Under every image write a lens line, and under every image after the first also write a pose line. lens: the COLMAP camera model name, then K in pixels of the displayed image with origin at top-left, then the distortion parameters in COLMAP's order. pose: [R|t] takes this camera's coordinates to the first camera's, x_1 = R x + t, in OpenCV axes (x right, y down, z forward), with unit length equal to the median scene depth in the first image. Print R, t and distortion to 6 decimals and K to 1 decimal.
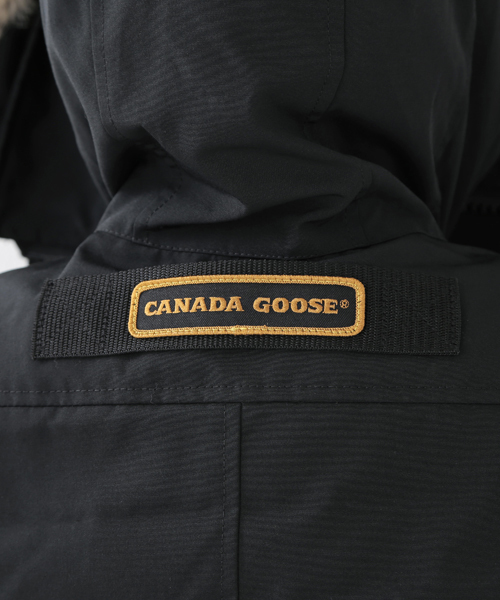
lens RADIAL K [[1966.3, 0, 250.5], [0, 1966.3, 299.6], [0, 0, 1]] dist [0.161726, 0.000000]
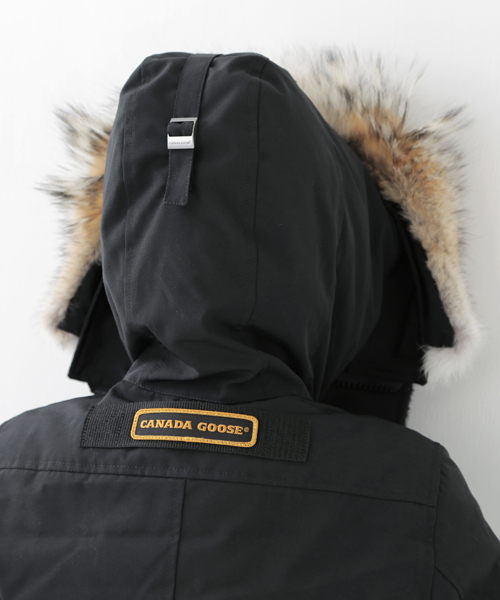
lens RADIAL K [[1438.0, 0, 249.3], [0, 1438.0, 300.4], [0, 0, 1]] dist [0.029788, 0.000000]
pose [[0.994795, 0.072405, -0.071696, 0.137413], [-0.079010, 0.992428, -0.094039, 0.008581], [0.064344, 0.099214, 0.992984, -0.349526]]
